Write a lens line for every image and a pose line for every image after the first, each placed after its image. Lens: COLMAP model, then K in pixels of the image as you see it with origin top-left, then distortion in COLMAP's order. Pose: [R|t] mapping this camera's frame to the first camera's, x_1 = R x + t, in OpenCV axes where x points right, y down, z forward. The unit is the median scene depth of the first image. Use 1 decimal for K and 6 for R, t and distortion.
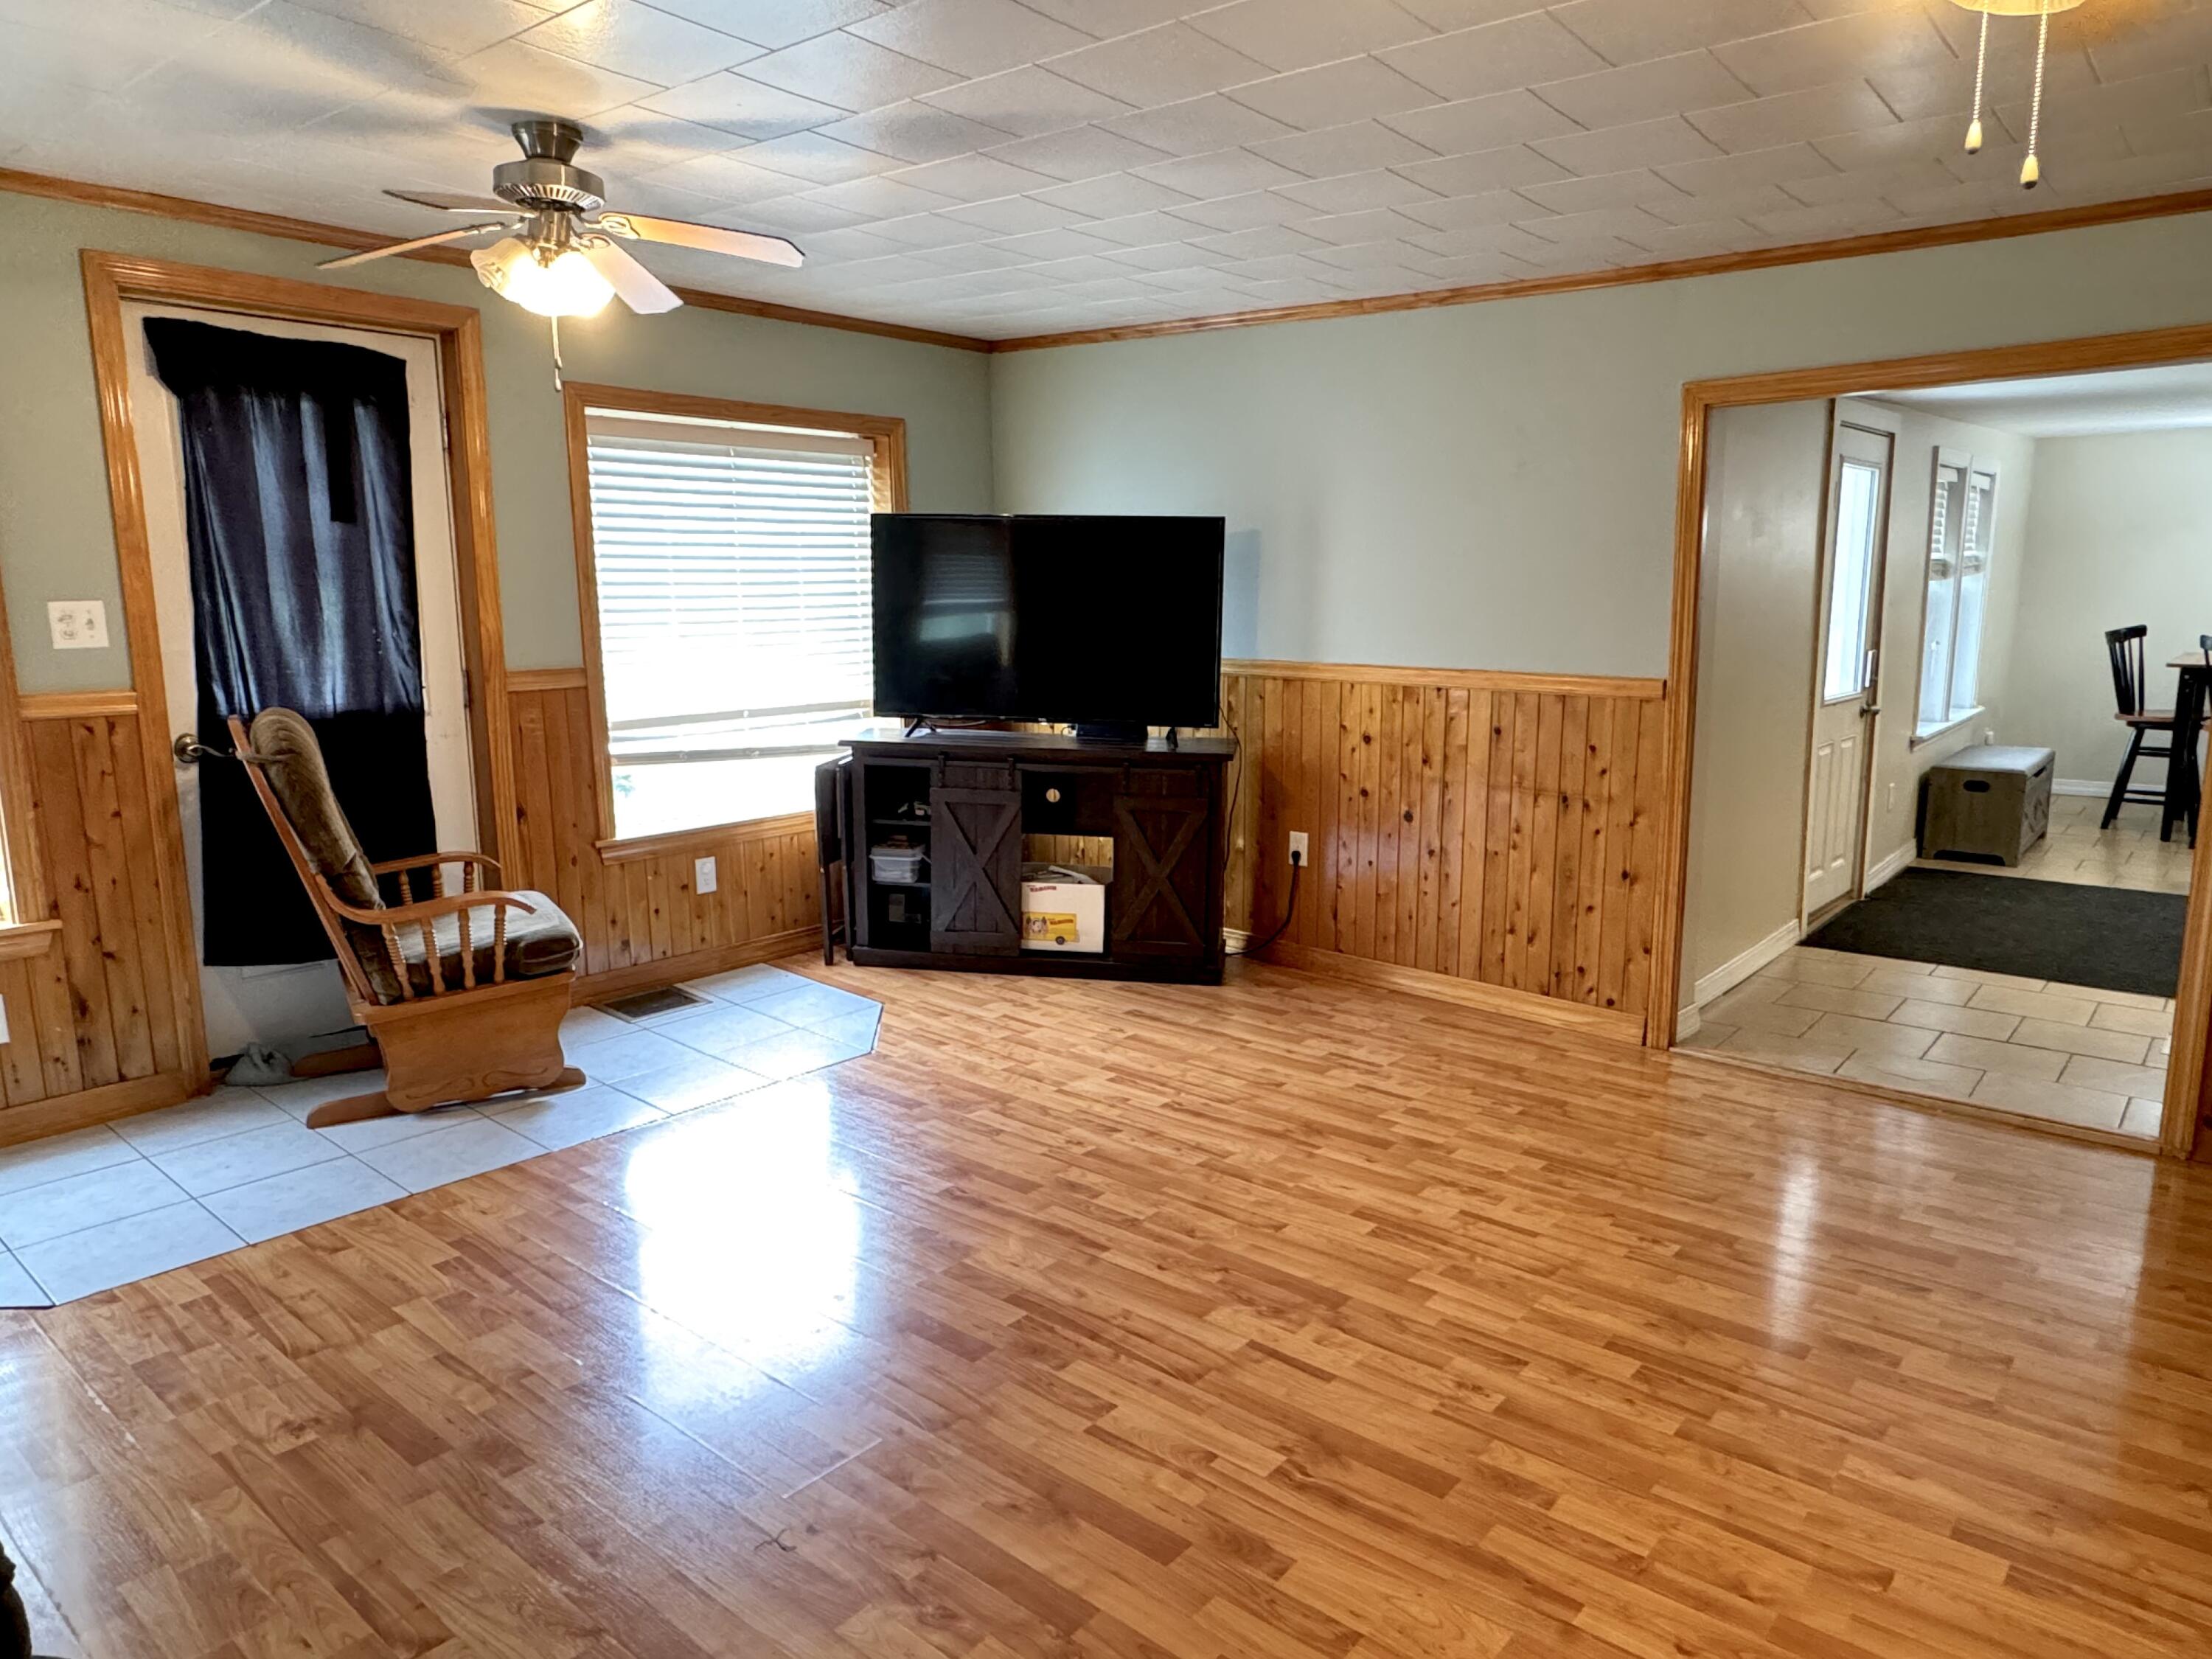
lens RADIAL K [[1404.8, 0, 1105.9], [0, 1404.8, 832.9], [0, 0, 1]] dist [-0.008118, 0.007737]
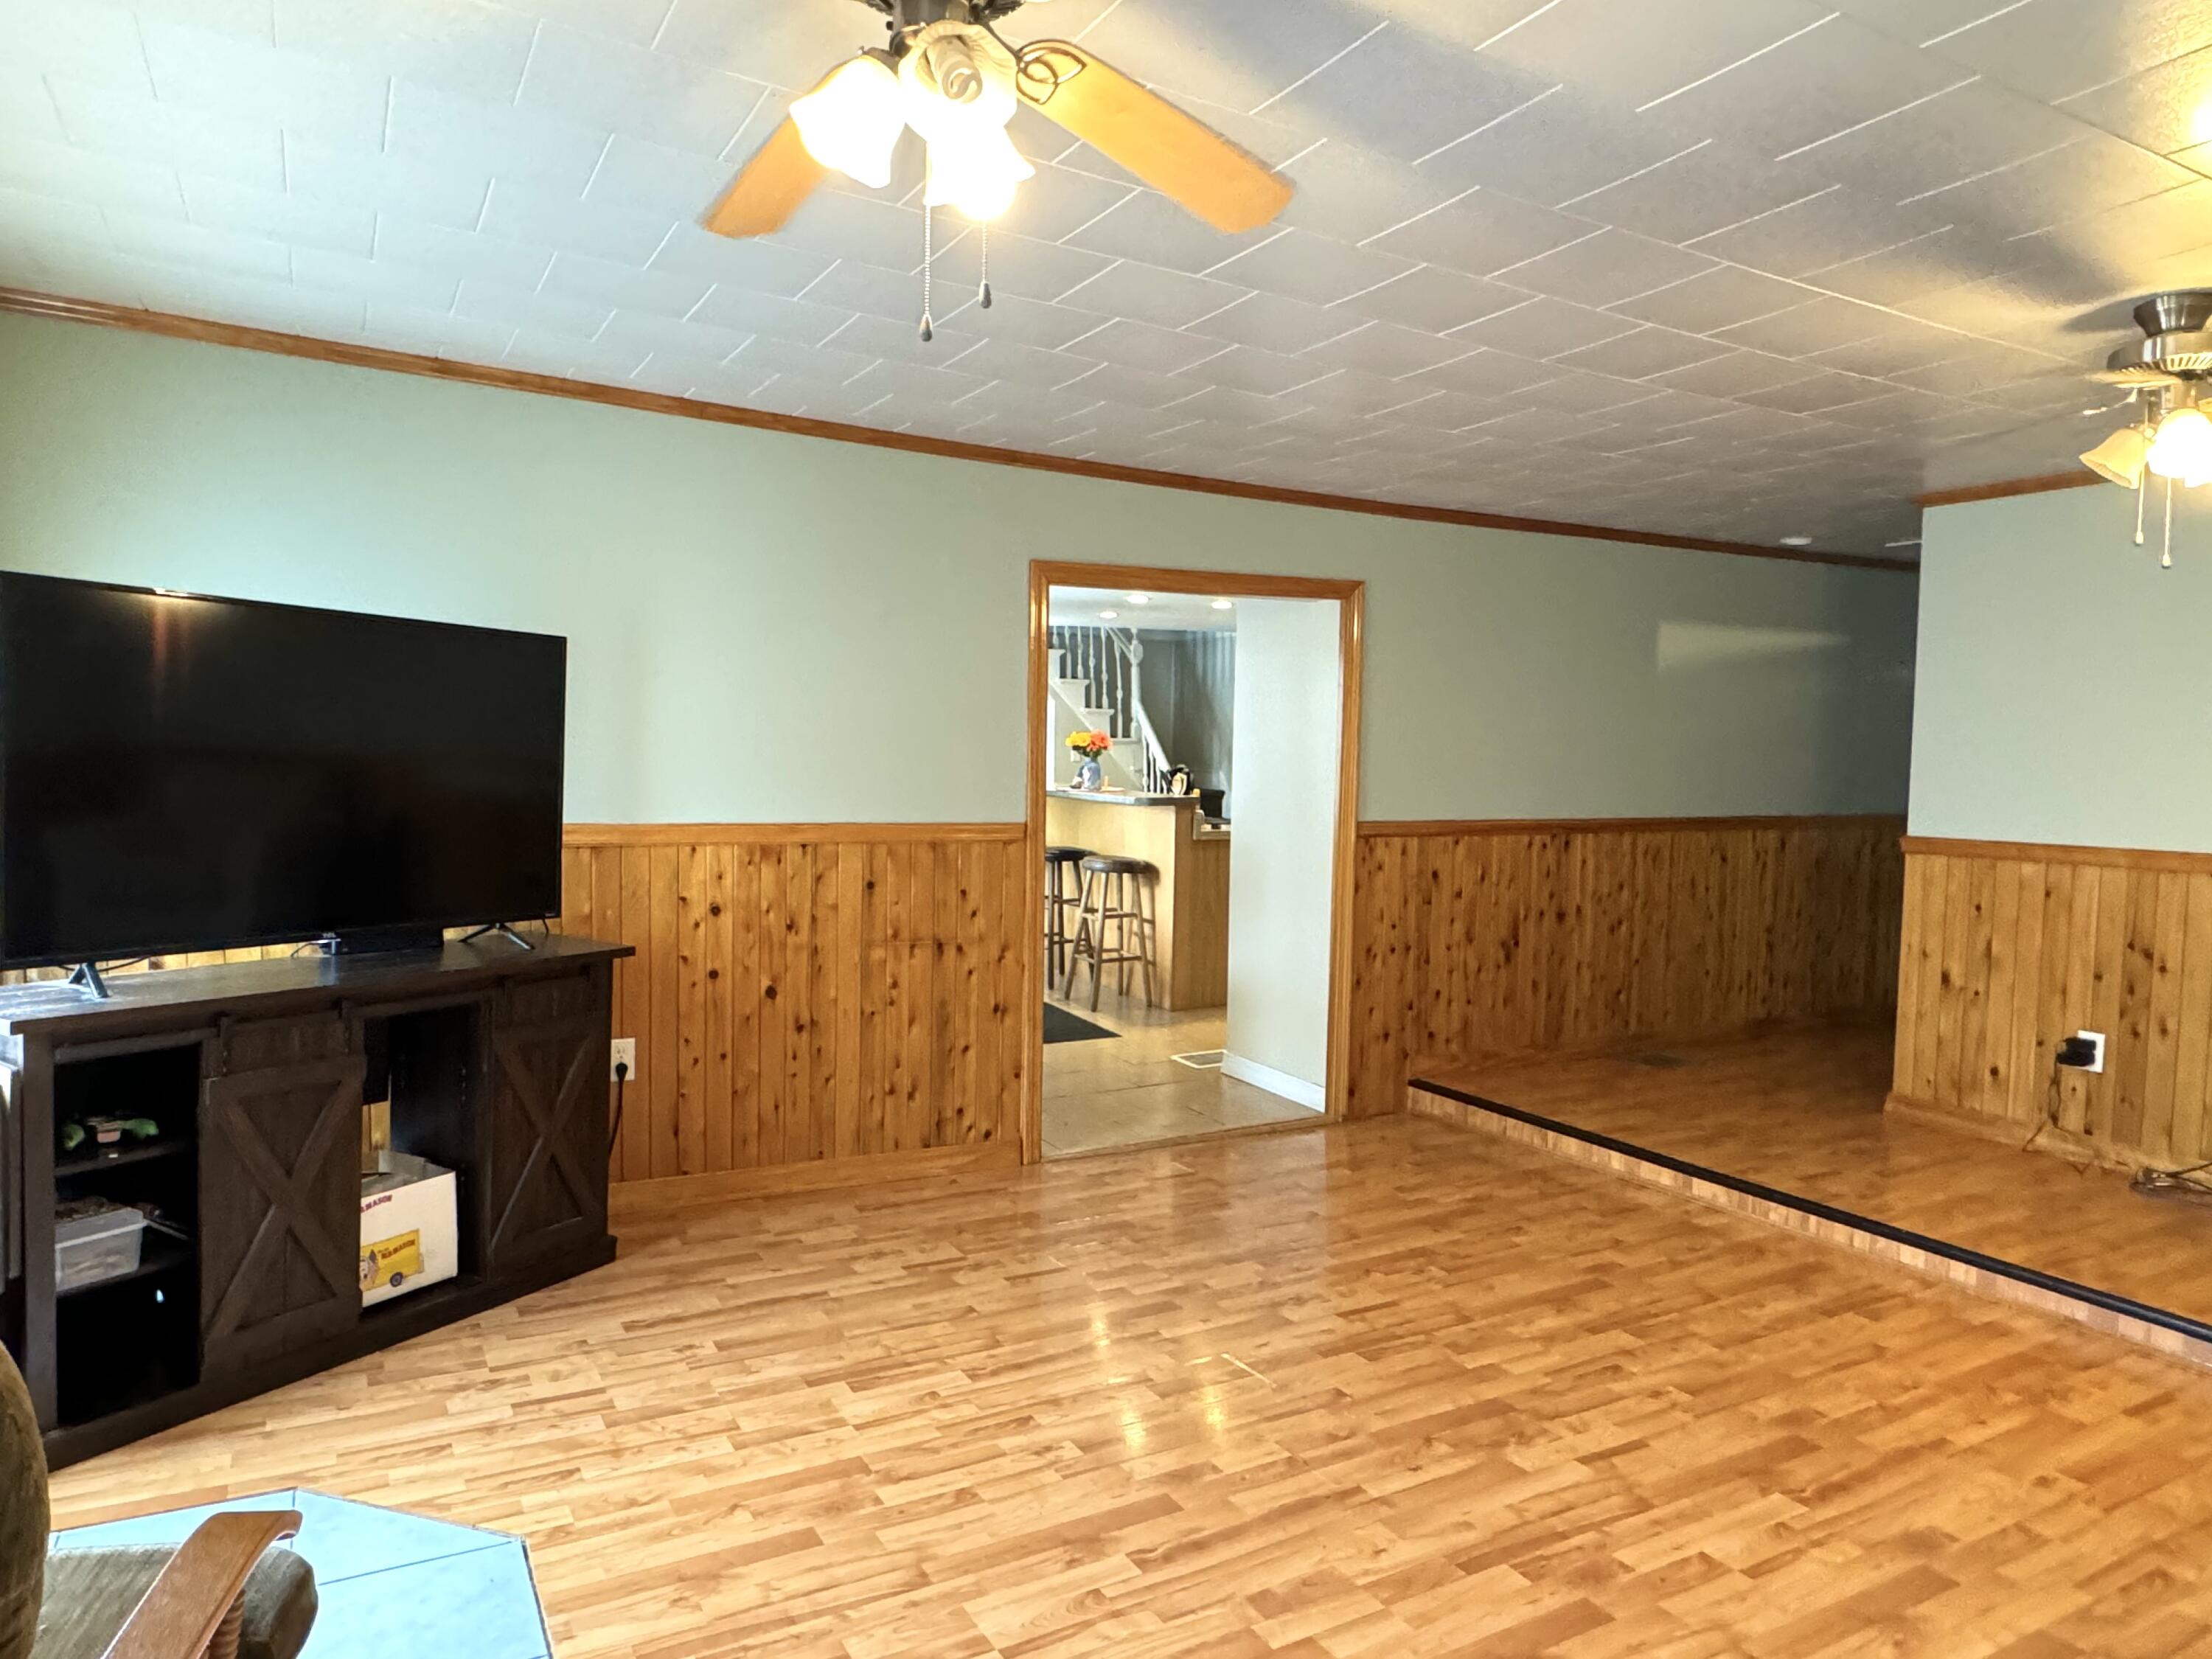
lens RADIAL K [[1404.8, 0, 1104.2], [0, 1404.8, 825.1], [0, 0, 1]] dist [-0.008118, 0.007737]
pose [[0.357528, -0.044633, 0.932835, -0.569084], [0.144610, 0.989456, -0.008083, -0.084622], [-0.922638, 0.137787, 0.360213, 0.521340]]
